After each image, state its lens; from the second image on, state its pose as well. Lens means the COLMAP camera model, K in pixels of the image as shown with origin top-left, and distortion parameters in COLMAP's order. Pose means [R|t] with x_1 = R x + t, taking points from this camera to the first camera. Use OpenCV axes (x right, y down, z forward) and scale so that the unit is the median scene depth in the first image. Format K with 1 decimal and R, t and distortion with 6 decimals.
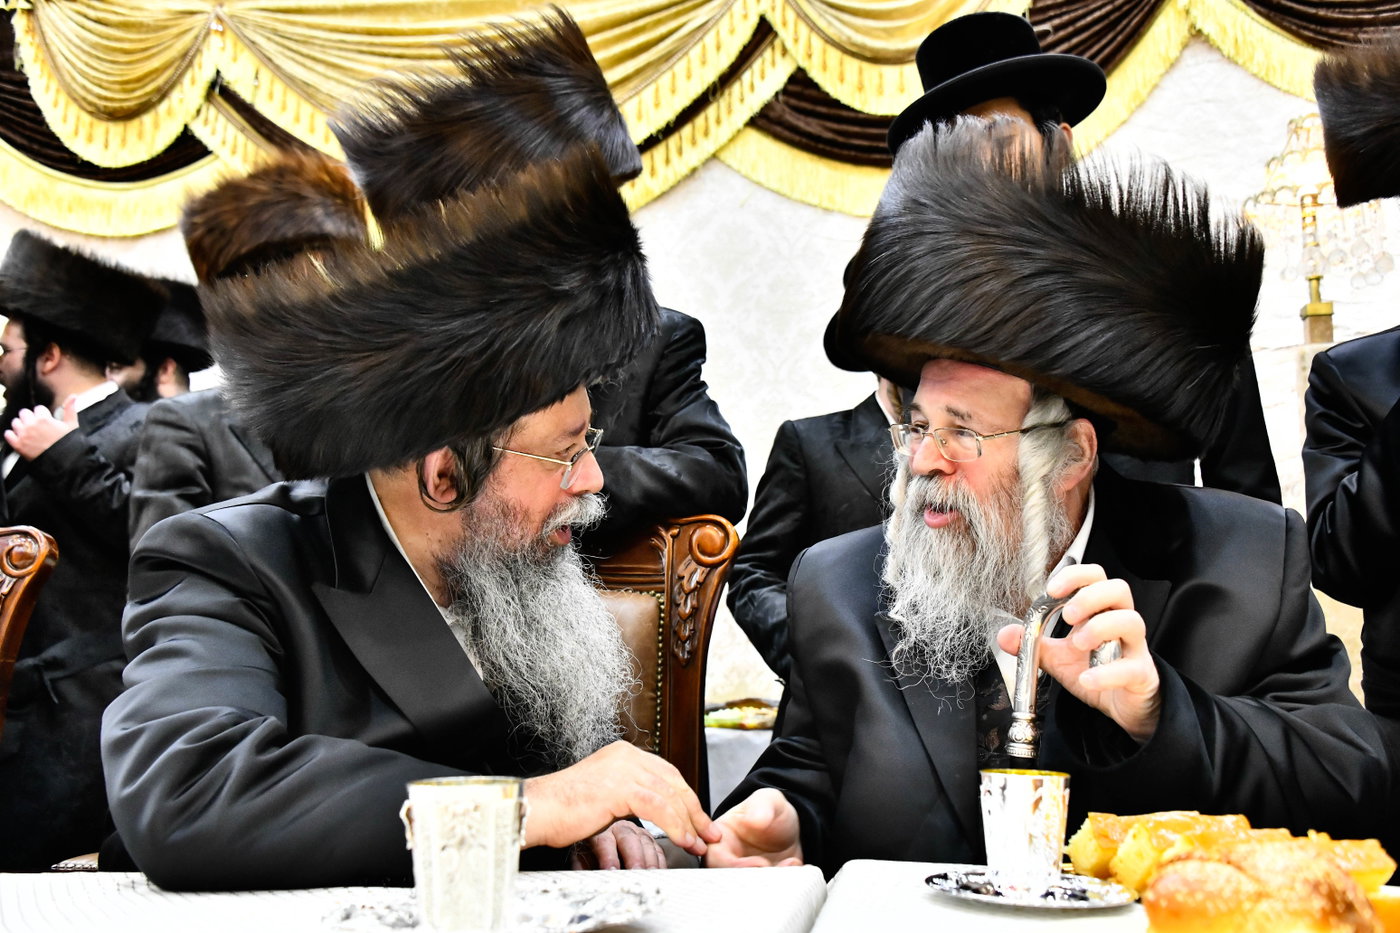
lens RADIAL K [[1376.7, 0, 697.4], [0, 1376.7, 477.4], [0, 0, 1]] dist [-0.085141, 0.228446]
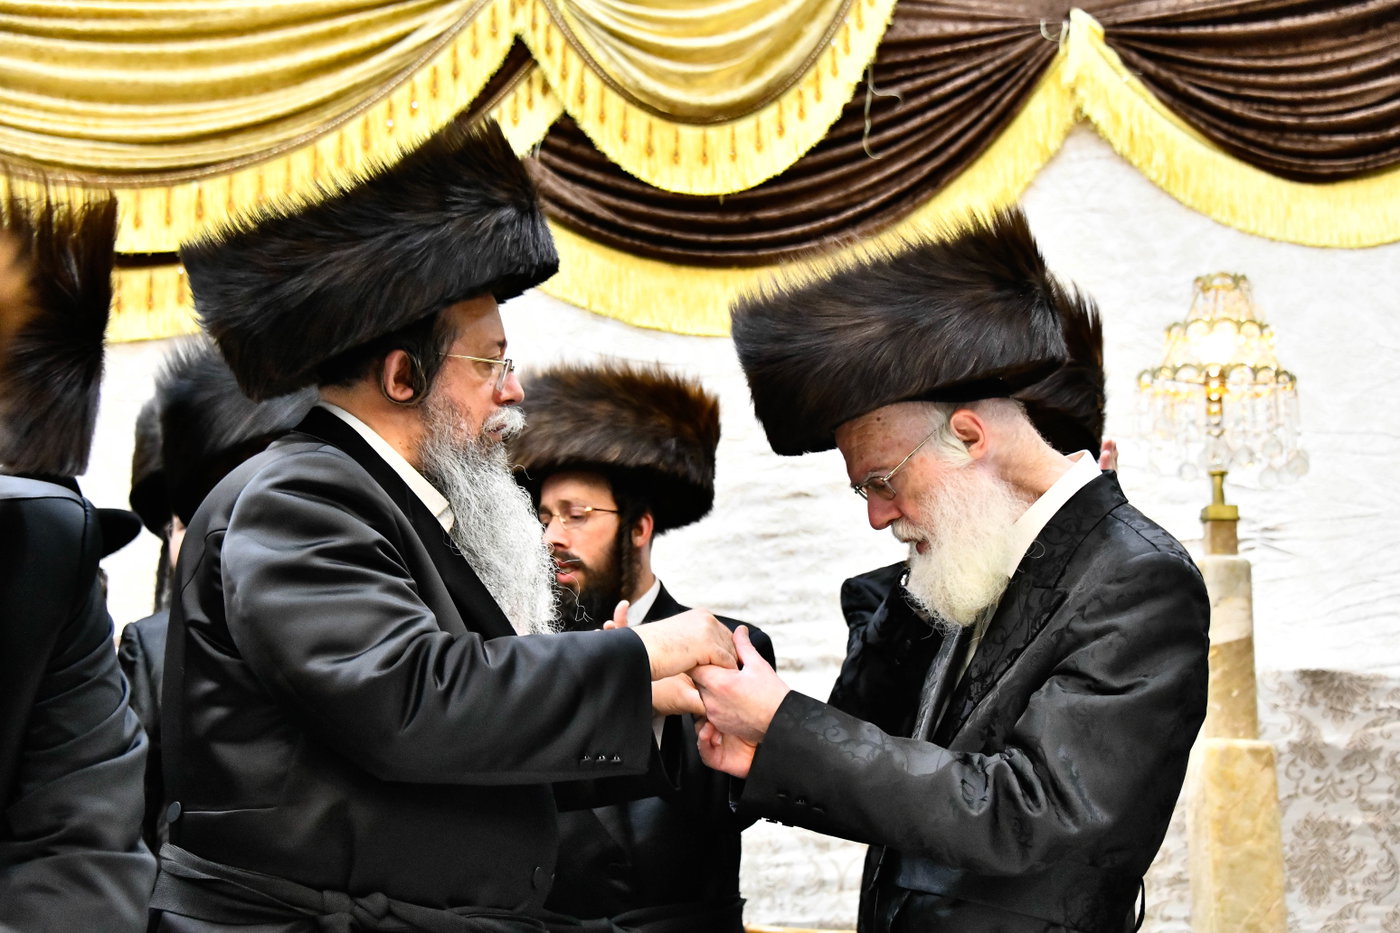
lens RADIAL K [[2474.3, 0, 698.5], [0, 2474.3, 472.7], [0, 0, 1]] dist [0.446656, -0.058243]
pose [[0.972153, 0.052387, 0.228415, -0.155470], [-0.041633, 0.997797, -0.051652, -0.043068], [-0.230618, 0.040704, 0.972193, -0.314939]]
